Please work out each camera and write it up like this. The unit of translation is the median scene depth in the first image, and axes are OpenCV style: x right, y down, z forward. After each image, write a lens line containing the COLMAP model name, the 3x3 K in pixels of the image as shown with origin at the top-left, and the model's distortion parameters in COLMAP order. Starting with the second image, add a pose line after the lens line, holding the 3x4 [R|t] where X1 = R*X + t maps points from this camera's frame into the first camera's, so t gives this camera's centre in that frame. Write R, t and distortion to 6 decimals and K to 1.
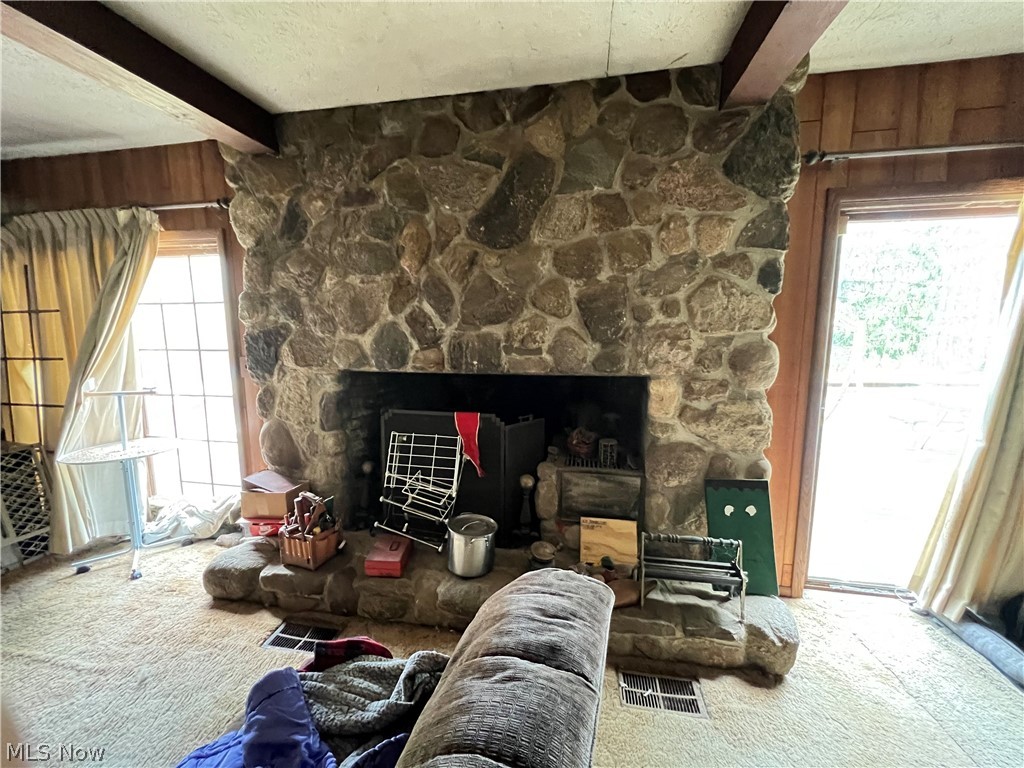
lens RADIAL K [[406.9, 0, 510.2], [0, 406.9, 382.0], [0, 0, 1]] dist [0.000468, 0.000193]
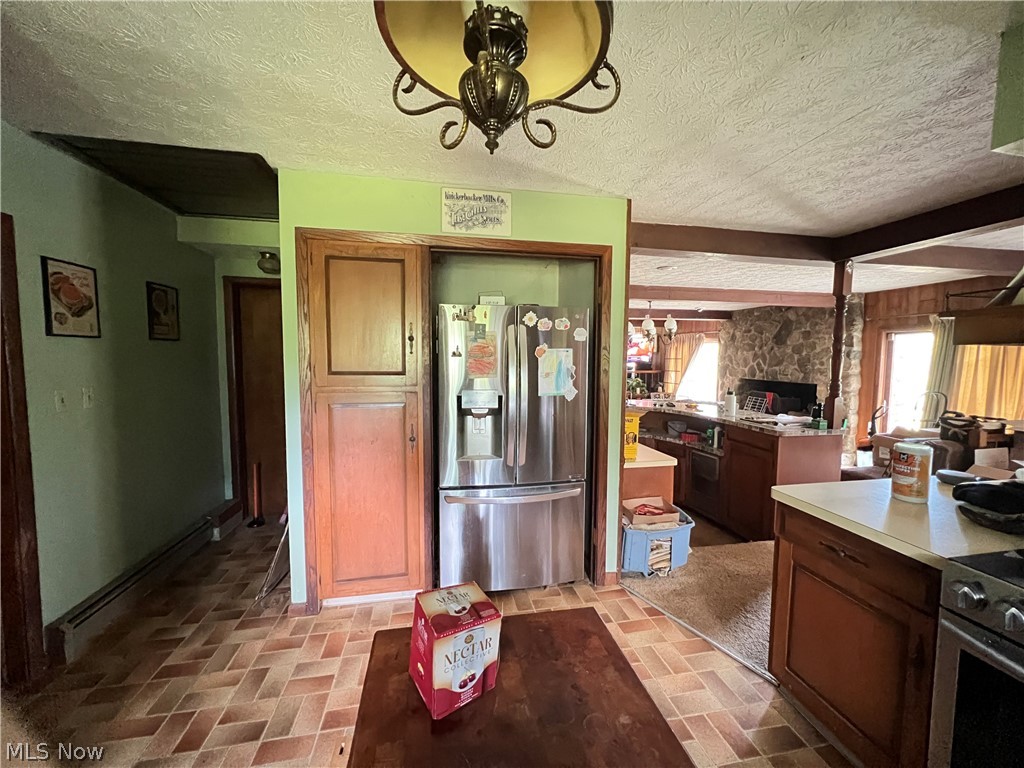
lens RADIAL K [[406.9, 0, 510.2], [0, 406.9, 382.0], [0, 0, 1]] dist [0.000468, 0.000193]
pose [[0.360007, 0.070359, -0.930293, 2.100817], [-0.137612, 0.990250, 0.021641, 0.198989], [0.922745, 0.120229, 0.366179, -2.068830]]
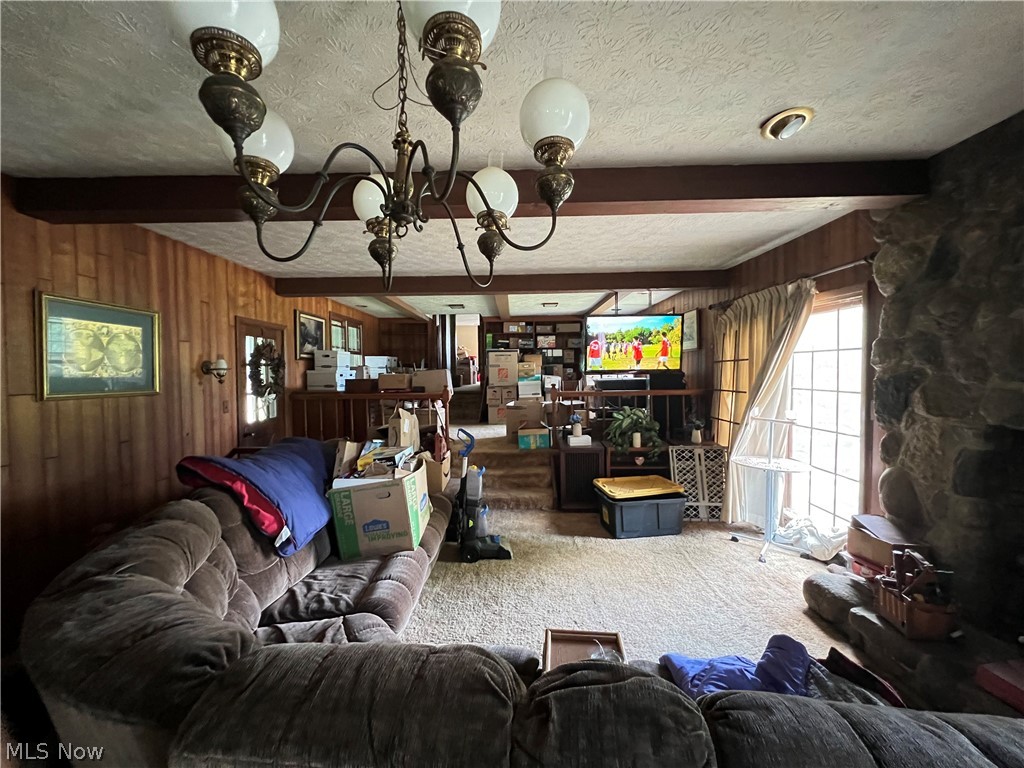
lens RADIAL K [[406.9, 0, 510.2], [0, 406.9, 382.0], [0, 0, 1]] dist [0.000468, 0.000193]
pose [[0.166470, 0.031369, -0.985547, 0.219626], [-0.125205, 0.992076, 0.010428, -0.003714], [0.978065, 0.121659, 0.169078, -0.084182]]
